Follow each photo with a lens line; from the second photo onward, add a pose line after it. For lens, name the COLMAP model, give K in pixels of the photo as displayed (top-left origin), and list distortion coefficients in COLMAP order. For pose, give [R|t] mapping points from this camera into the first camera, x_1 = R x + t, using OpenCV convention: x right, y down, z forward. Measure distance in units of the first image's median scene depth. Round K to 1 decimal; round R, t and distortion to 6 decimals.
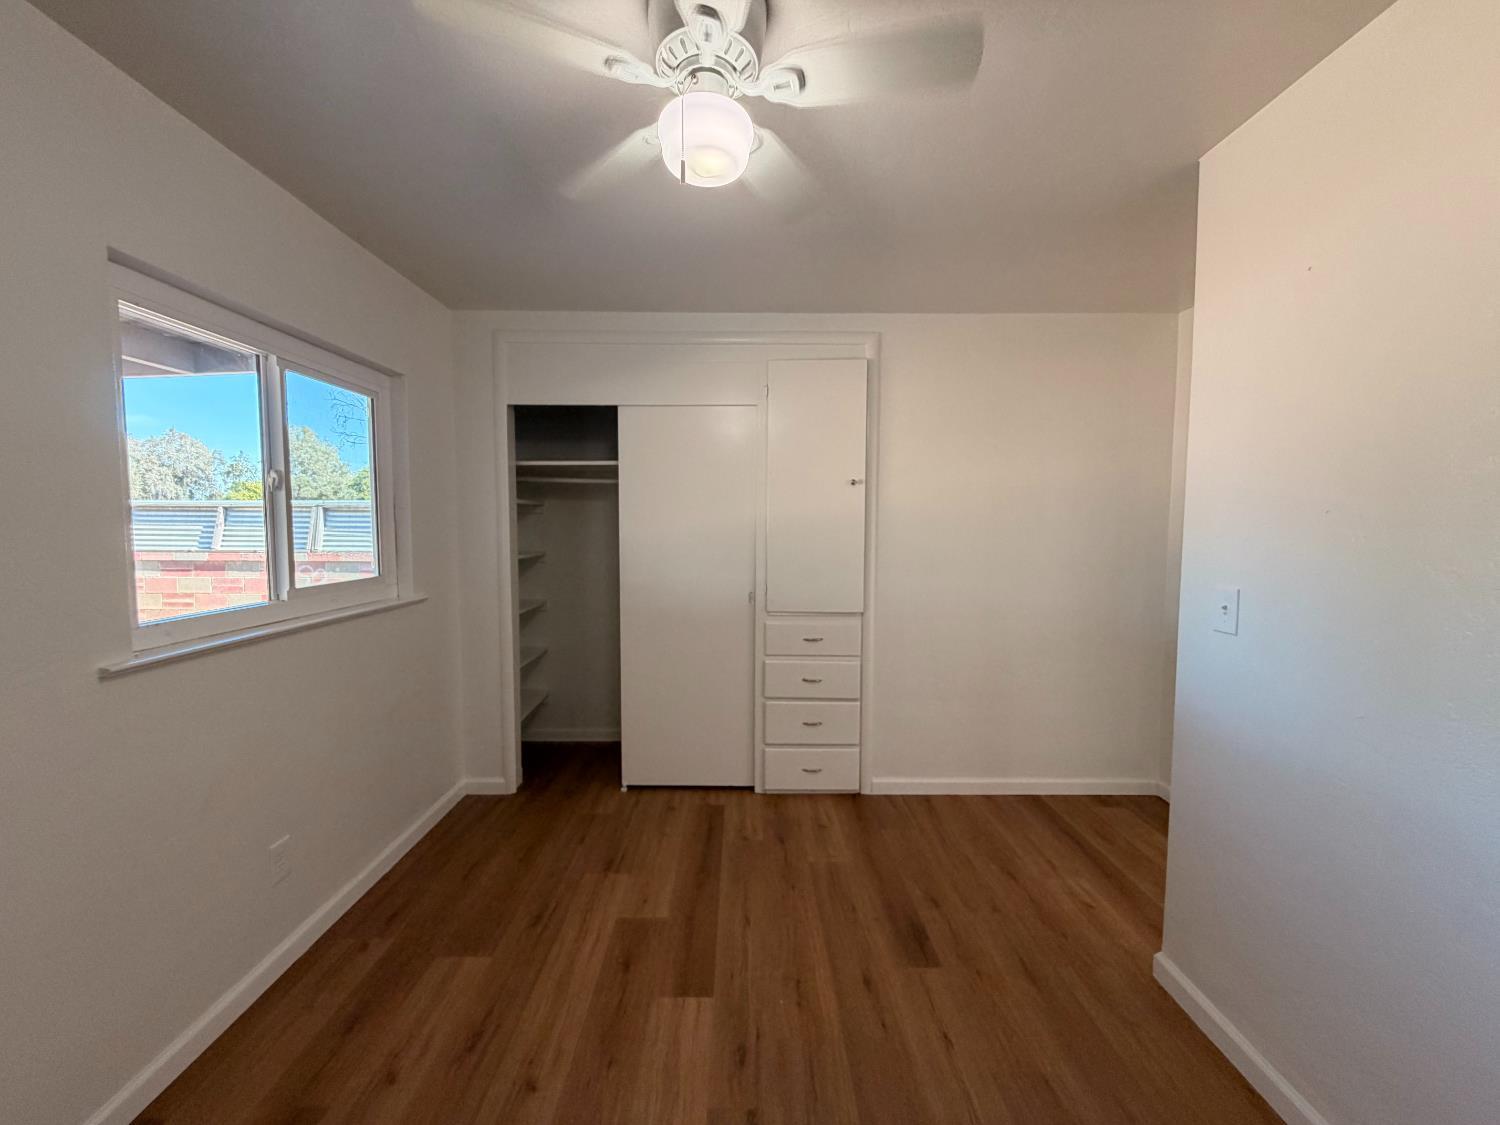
lens RADIAL K [[599.7, 0, 744.9], [0, 599.7, 562.9], [0, 0, 1]] dist [0.000511, 0.000091]
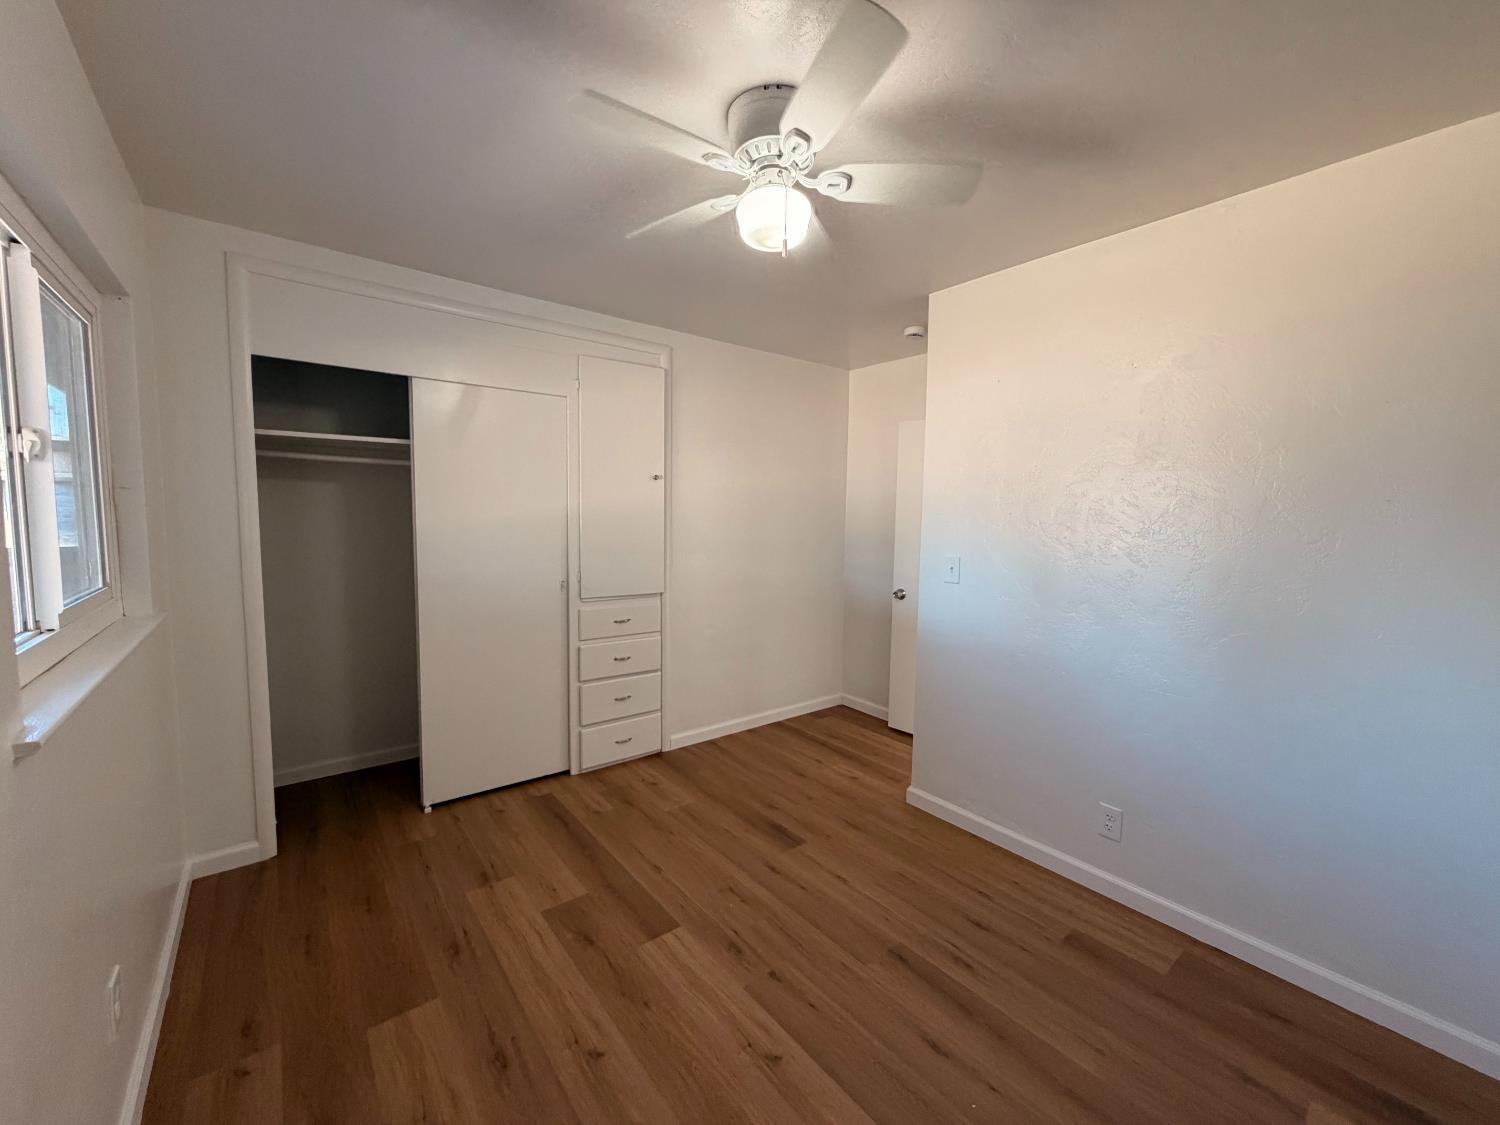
lens RADIAL K [[599.7, 0, 744.9], [0, 599.7, 562.9], [0, 0, 1]] dist [0.000511, 0.000091]
pose [[0.787133, -0.041869, 0.615361, -0.379665], [0.027043, 0.999077, 0.033385, -0.007312], [-0.616190, -0.009637, 0.787538, 0.010471]]
